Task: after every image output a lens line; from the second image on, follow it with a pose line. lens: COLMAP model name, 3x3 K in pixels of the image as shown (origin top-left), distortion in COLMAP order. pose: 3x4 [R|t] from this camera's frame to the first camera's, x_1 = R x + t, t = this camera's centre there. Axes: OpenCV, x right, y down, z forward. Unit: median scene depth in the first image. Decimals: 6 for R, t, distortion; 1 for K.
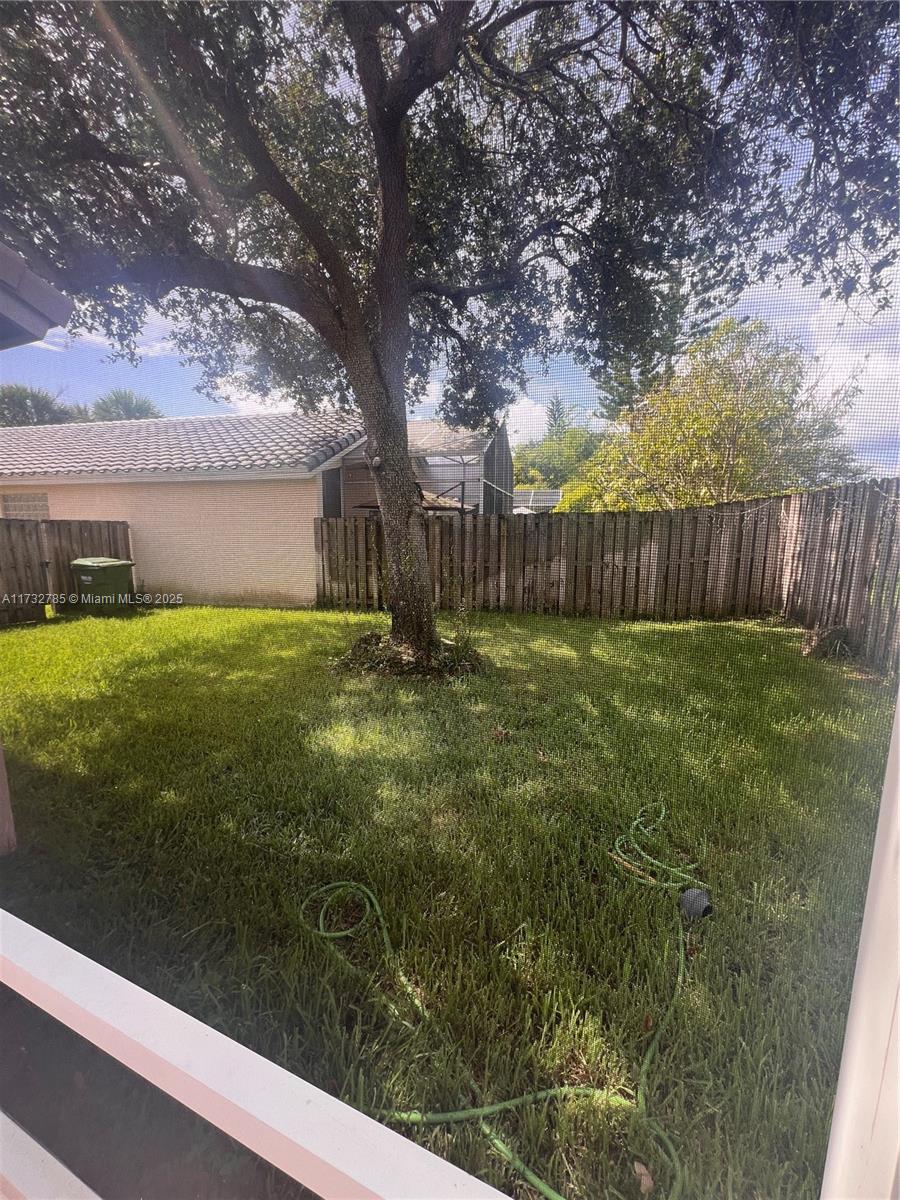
lens RADIAL K [[482.0, 0, 451.0], [0, 482.0, 602.3], [0, 0, 1]] dist [0.000047, 0.000050]
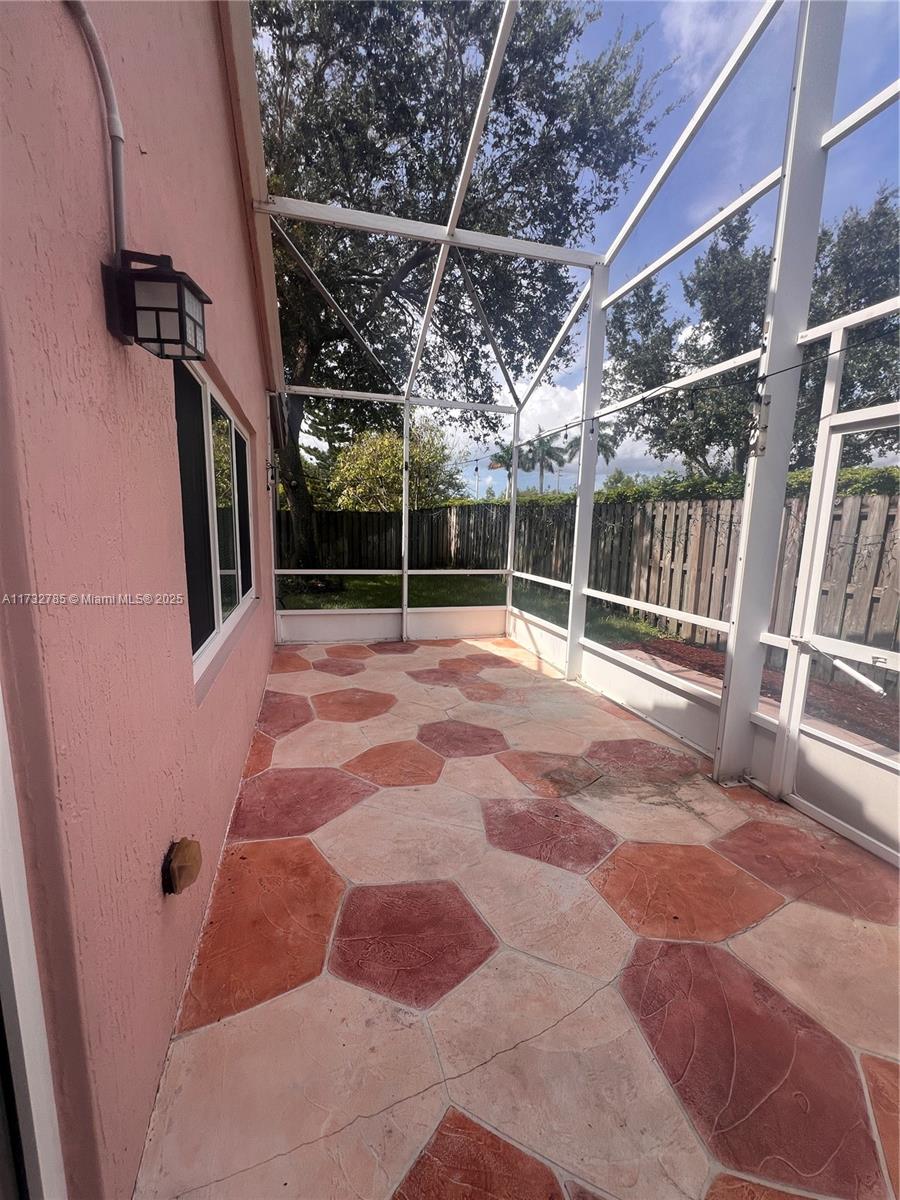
lens RADIAL K [[479.8, 0, 448.9], [0, 479.8, 599.8], [0, 0, 1]] dist [-0.001533, 0.000627]
pose [[0.776612, -0.086443, 0.624020, -0.597342], [0.081619, 0.995999, 0.036395, 0.096232], [-0.624669, 0.022668, 0.780561, -0.562488]]
